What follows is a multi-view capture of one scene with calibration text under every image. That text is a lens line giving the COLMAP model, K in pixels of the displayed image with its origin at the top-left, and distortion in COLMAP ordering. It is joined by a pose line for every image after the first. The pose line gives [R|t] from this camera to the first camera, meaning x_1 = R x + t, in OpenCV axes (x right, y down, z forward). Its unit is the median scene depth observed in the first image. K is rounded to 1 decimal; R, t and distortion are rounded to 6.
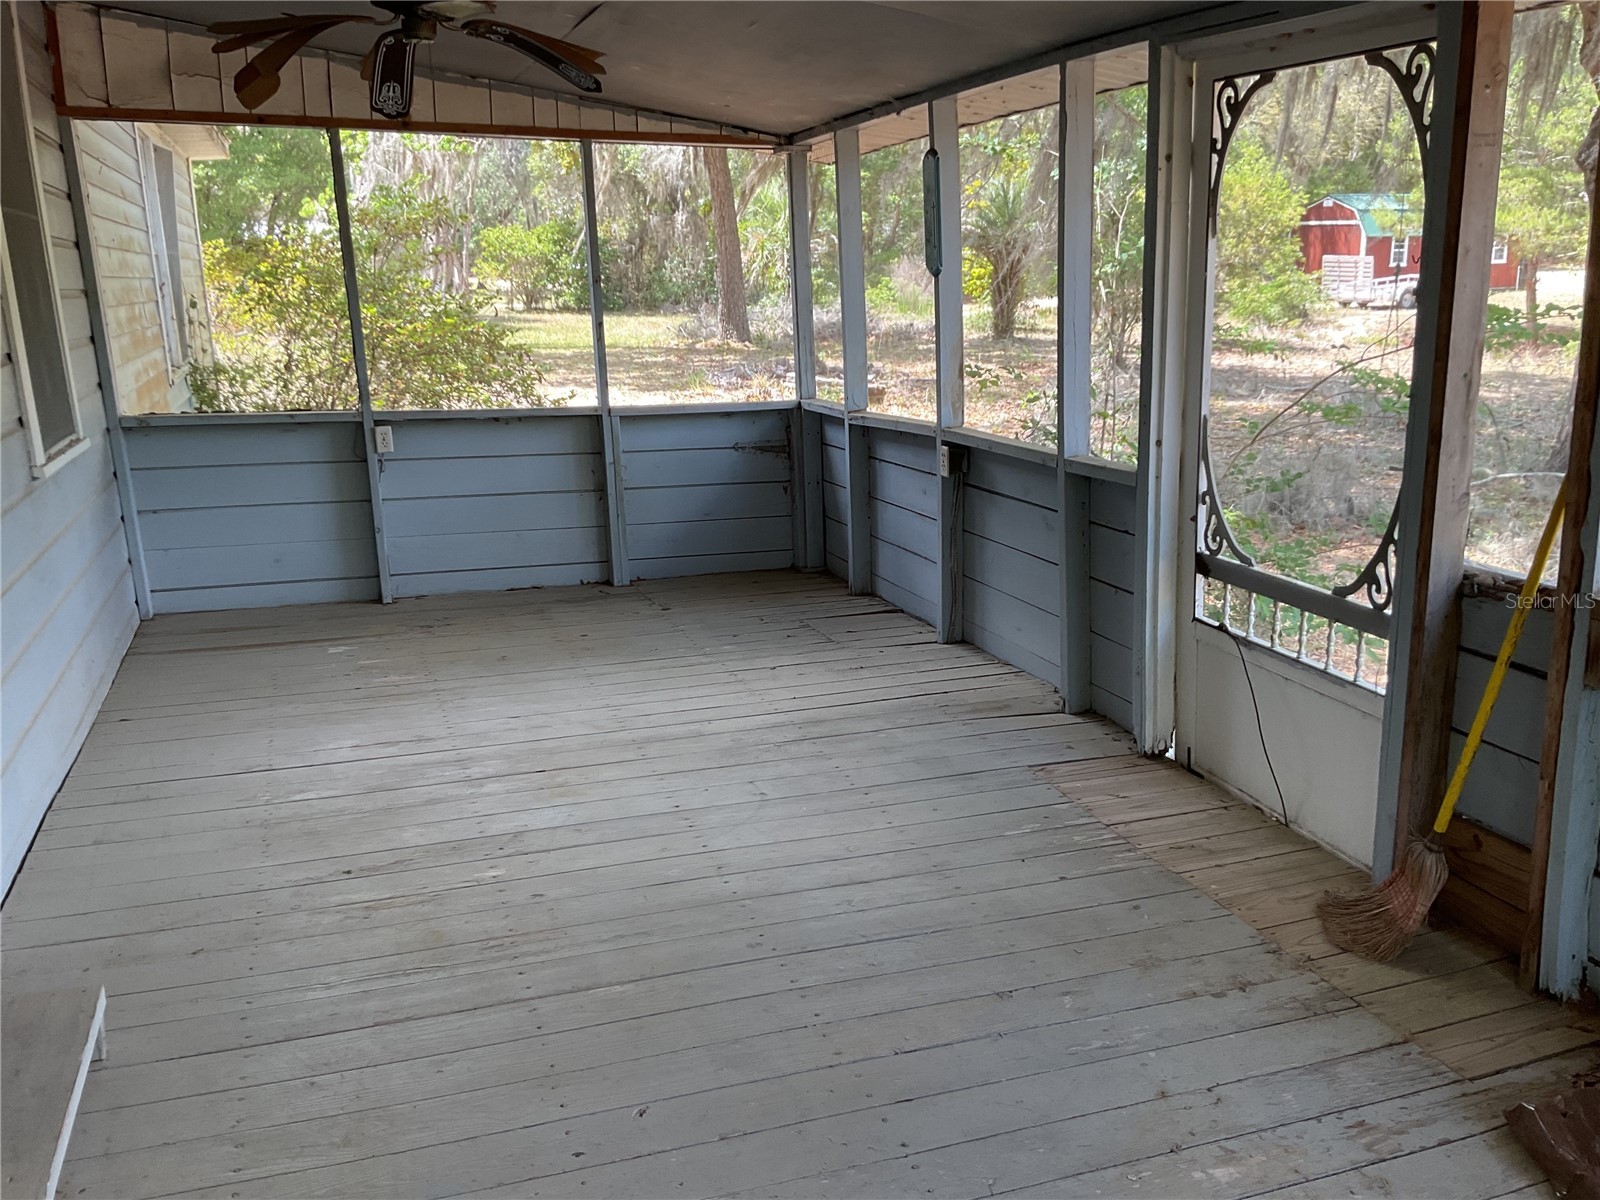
lens RADIAL K [[1343.2, 0, 787.5], [0, 1343.2, 604.8], [0, 0, 1]] dist [0.120471, -0.223348]
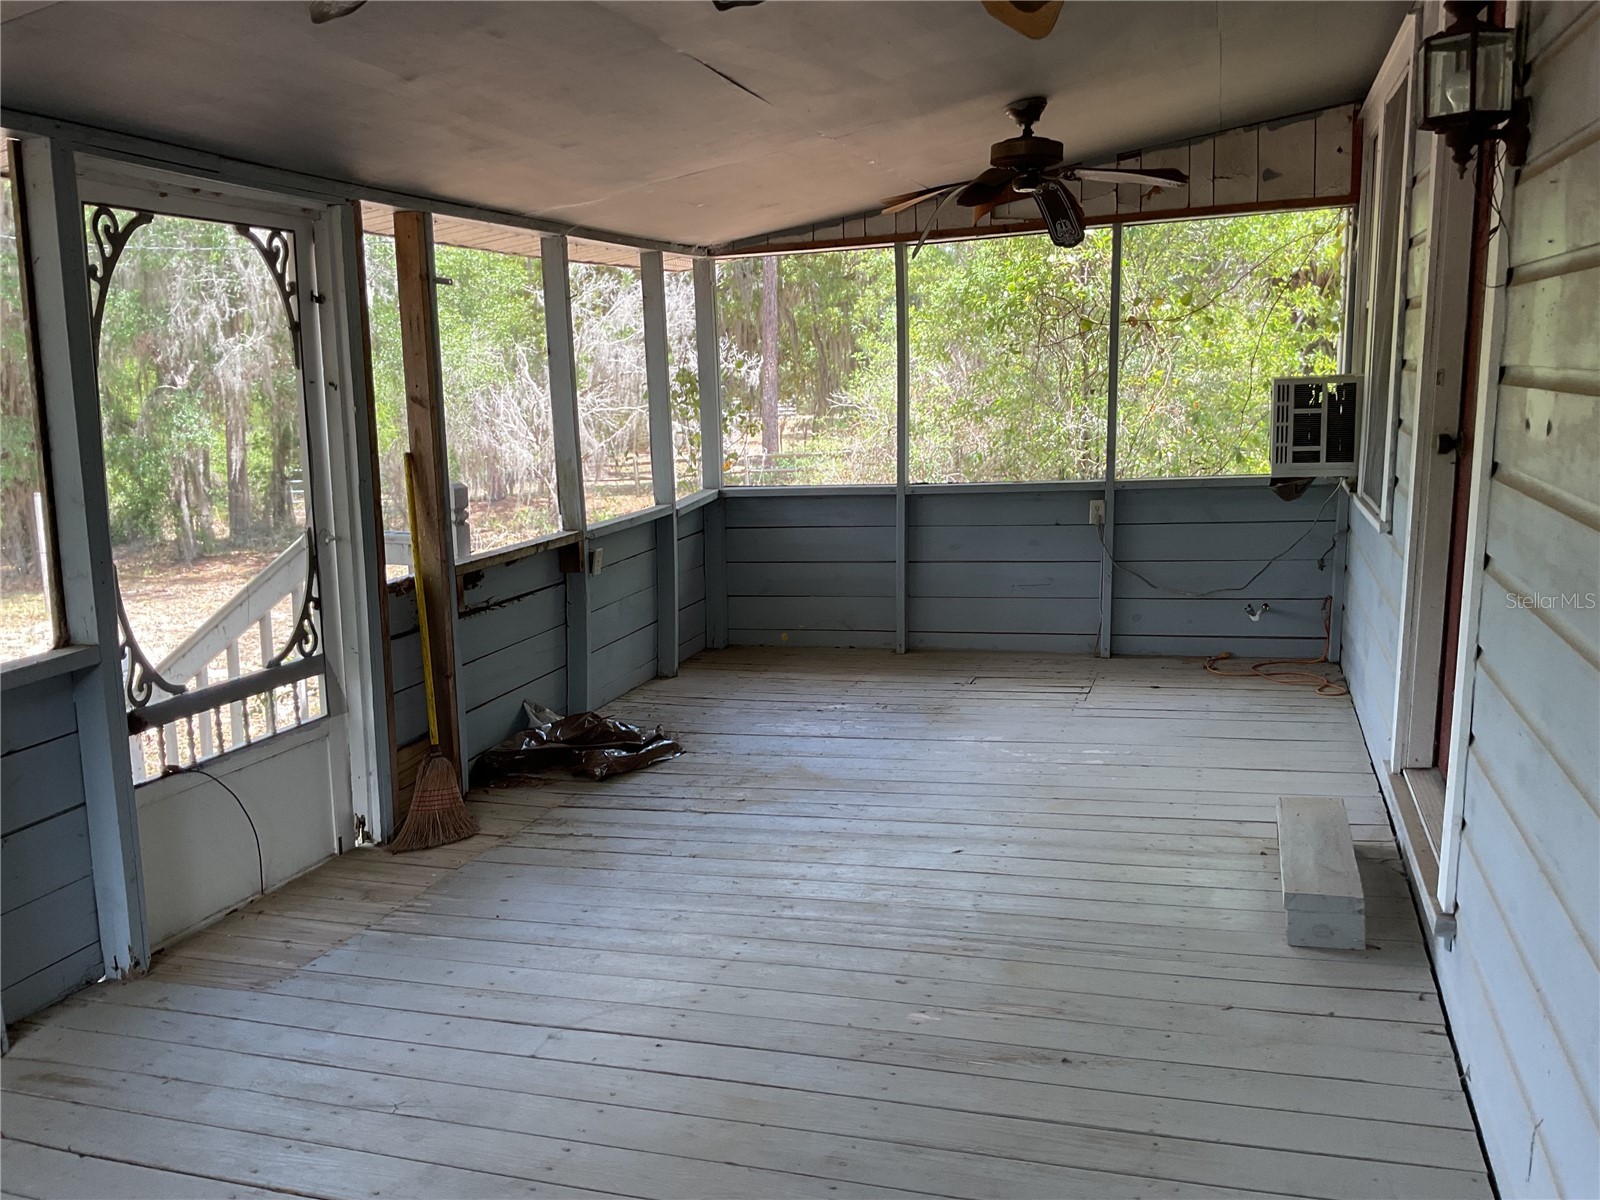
lens RADIAL K [[1343.2, 0, 787.5], [0, 1343.2, 604.8], [0, 0, 1]] dist [0.120471, -0.223348]
pose [[-0.793827, -0.064212, 0.604745, -0.672986], [0.189240, 0.918958, 0.345983, -0.385158], [-0.577951, 0.389093, -0.717342, 1.580198]]
